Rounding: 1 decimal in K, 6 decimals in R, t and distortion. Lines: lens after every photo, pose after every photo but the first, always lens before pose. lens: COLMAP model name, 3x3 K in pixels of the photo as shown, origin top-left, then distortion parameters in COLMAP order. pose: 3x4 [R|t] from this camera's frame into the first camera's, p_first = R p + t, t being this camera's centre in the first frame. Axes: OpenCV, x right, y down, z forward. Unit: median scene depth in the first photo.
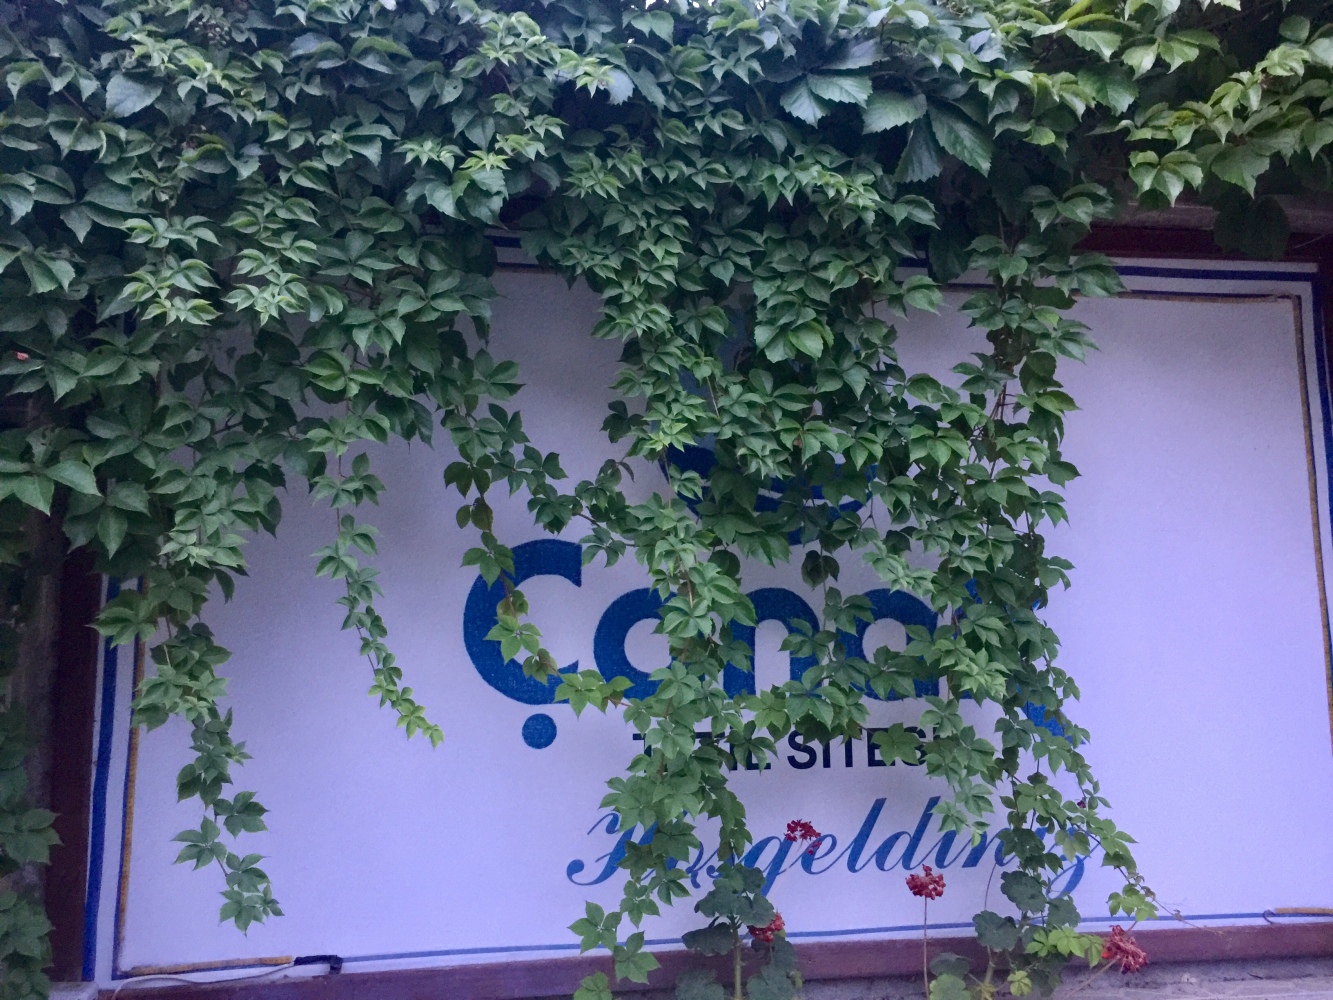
lens RADIAL K [[1141.4, 0, 665.0], [0, 1141.4, 503.1], [0, 0, 1]] dist [0.077321, -0.093003]
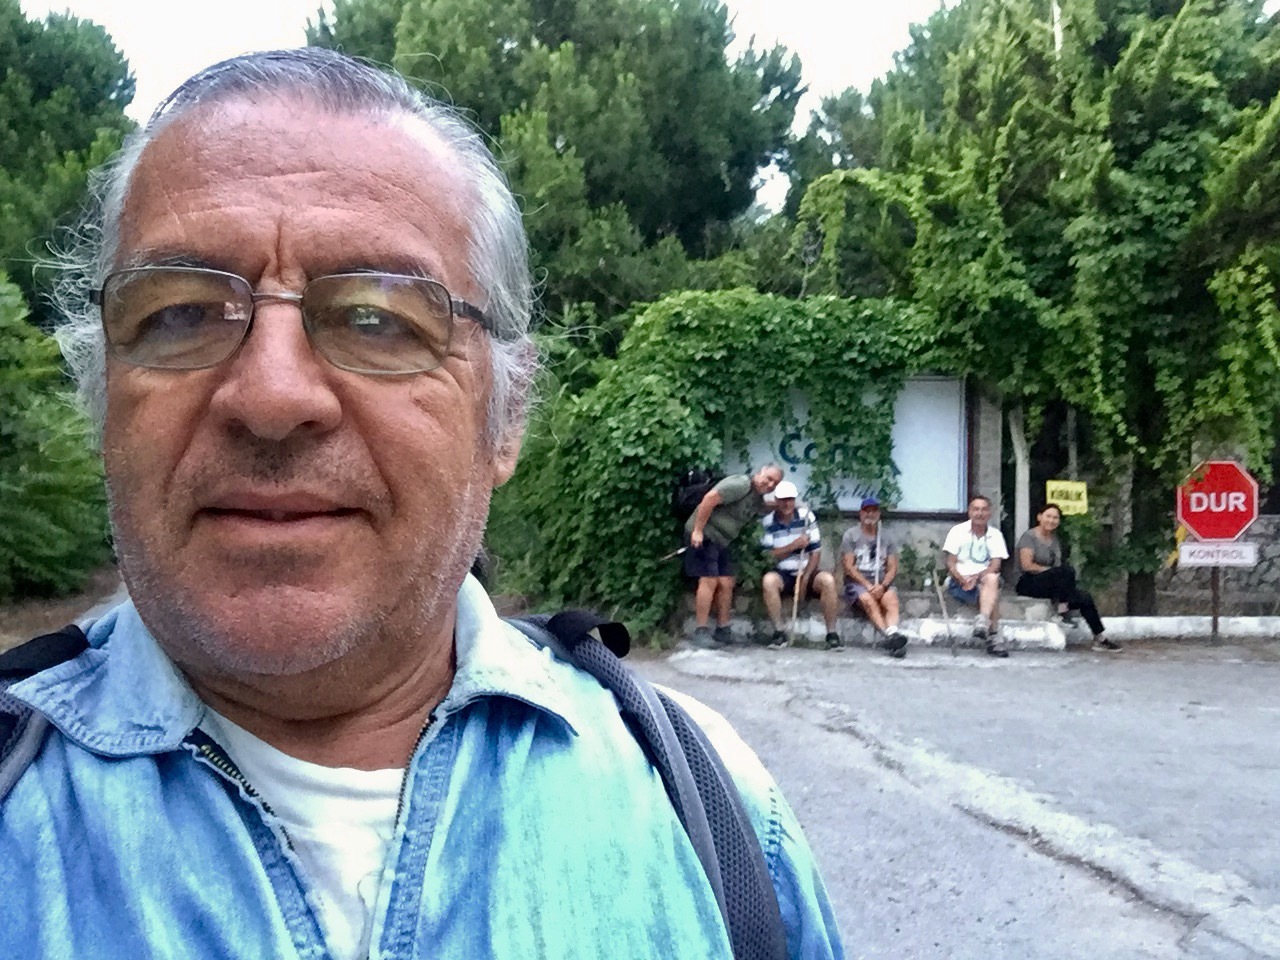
lens RADIAL K [[1125.8, 0, 643.4], [0, 1125.8, 484.1], [0, 0, 1]] dist [-0.013188, -0.012689]
pose [[0.990494, 0.025361, -0.135198, -0.095091], [-0.002806, 0.986379, 0.164466, -0.626404], [0.137527, -0.162524, 0.977073, -4.483538]]
